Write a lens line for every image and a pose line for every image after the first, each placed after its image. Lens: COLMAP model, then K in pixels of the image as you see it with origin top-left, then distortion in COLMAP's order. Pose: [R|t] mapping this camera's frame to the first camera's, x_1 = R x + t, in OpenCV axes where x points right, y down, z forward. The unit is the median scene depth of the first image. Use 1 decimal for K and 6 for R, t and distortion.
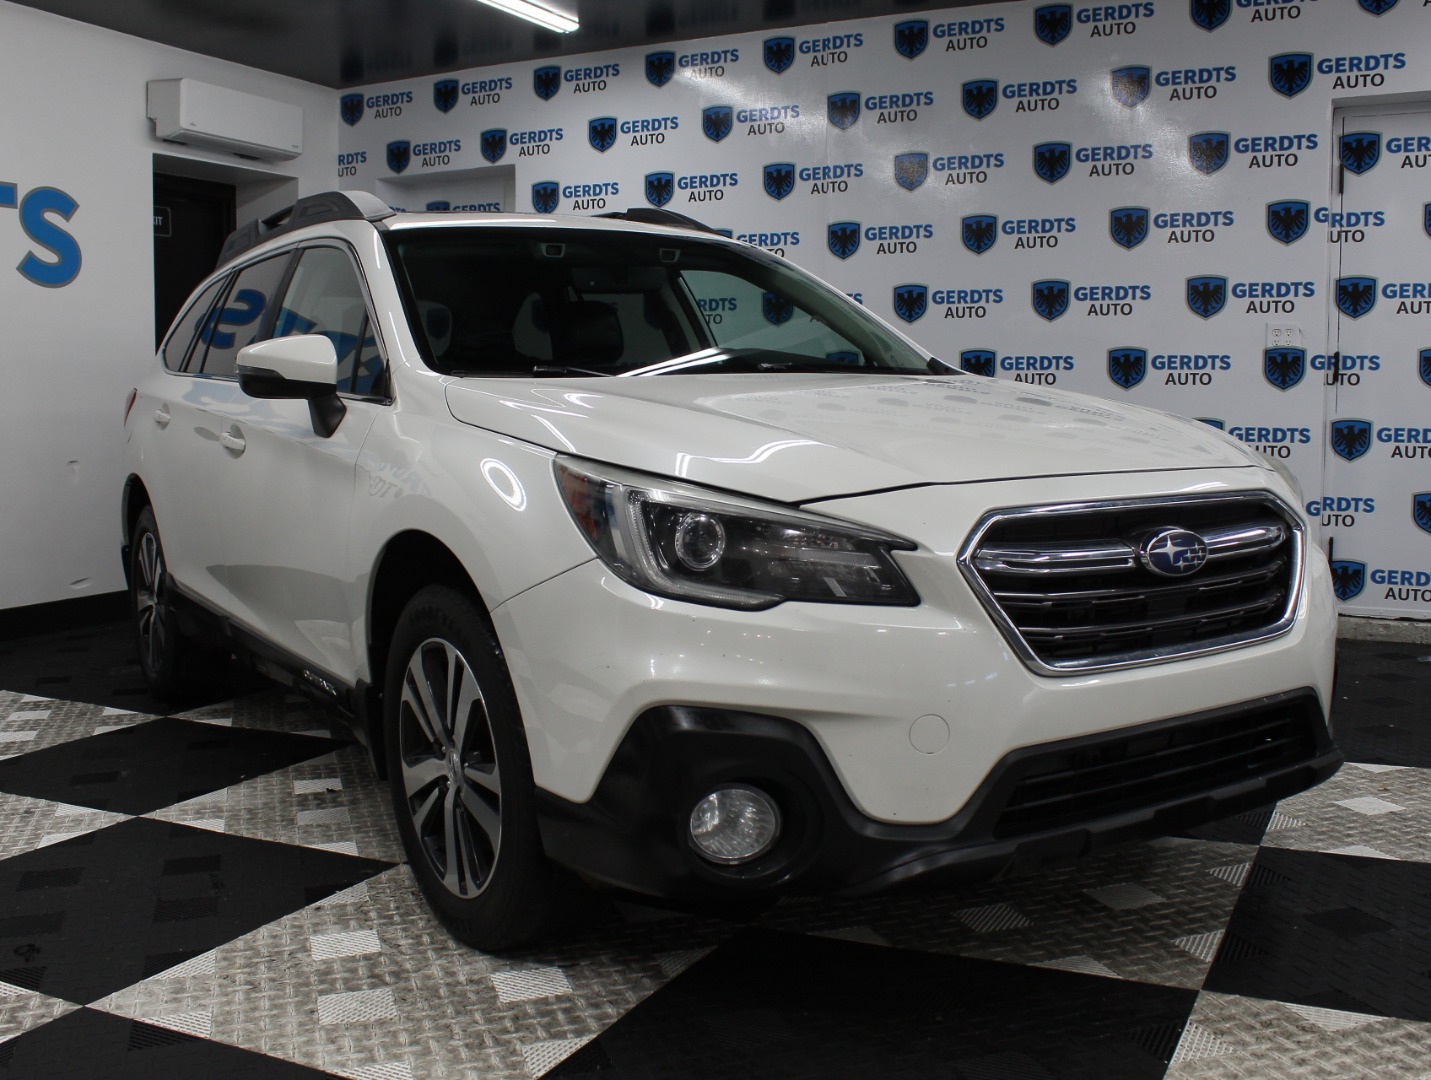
lens RADIAL K [[1441.6, 0, 715.5], [0, 1441.6, 540.0], [0, 0, 1]] dist [-0.113082, 0.034475]
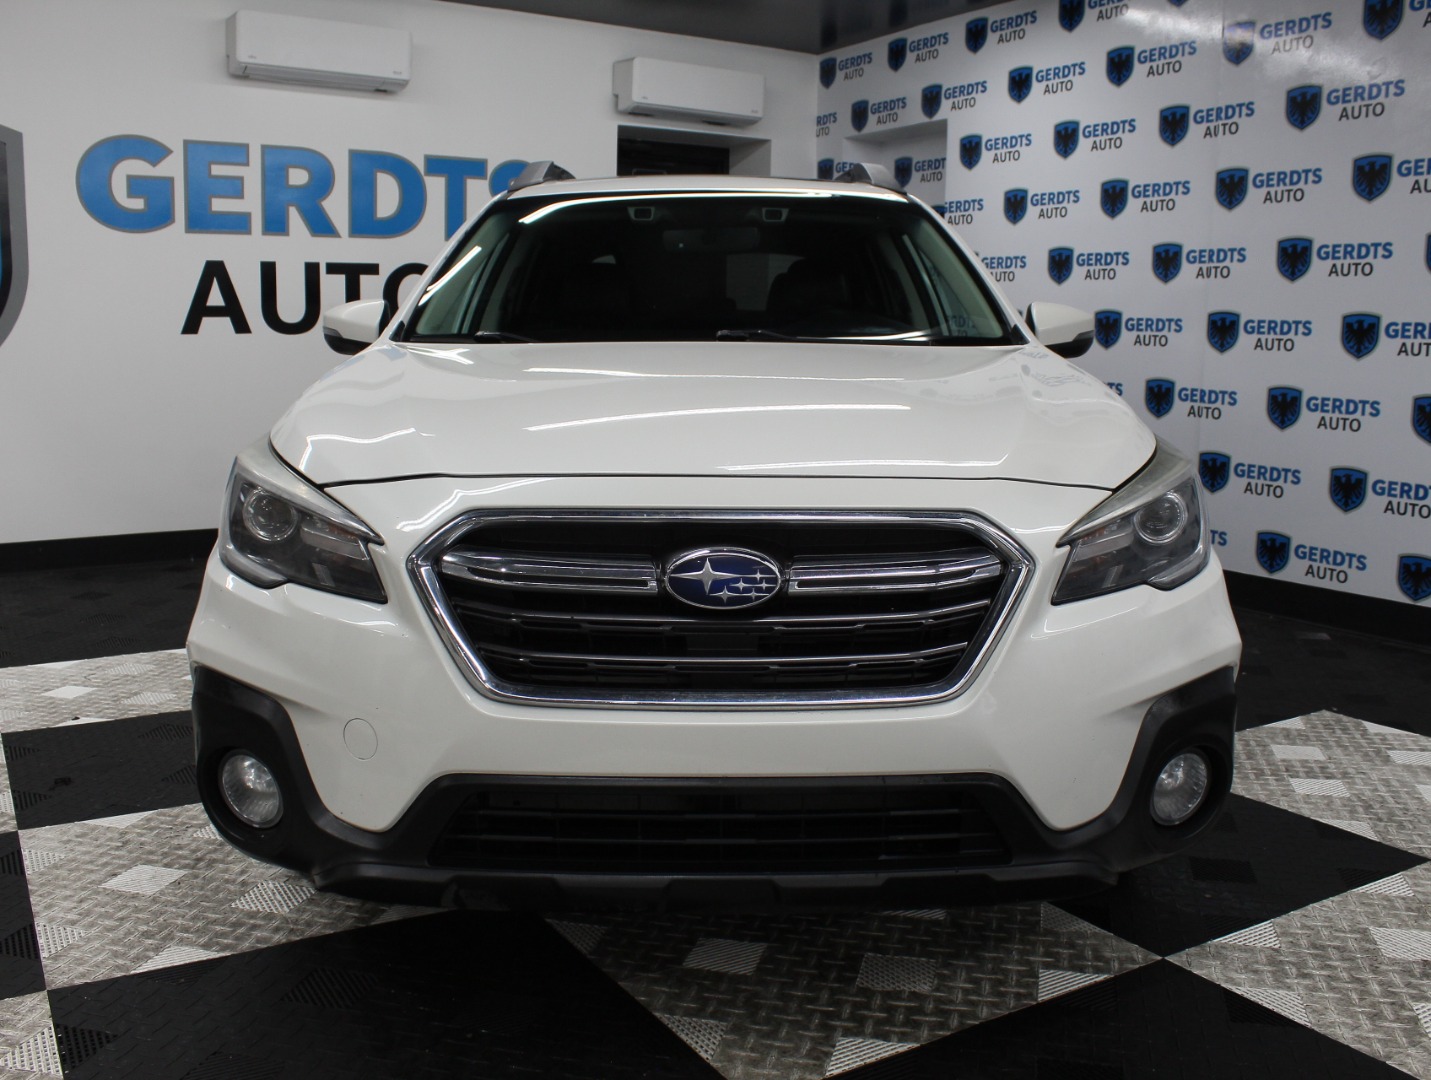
lens RADIAL K [[1348.1, 0, 715.5], [0, 1348.1, 540.0], [0, 0, 1]] dist [-0.172940, 0.159643]
pose [[0.848467, 0.098388, -0.520023, 0.270896], [-0.070984, 0.994846, 0.072406, -0.026156], [0.524466, -0.024521, 0.851078, 0.128315]]
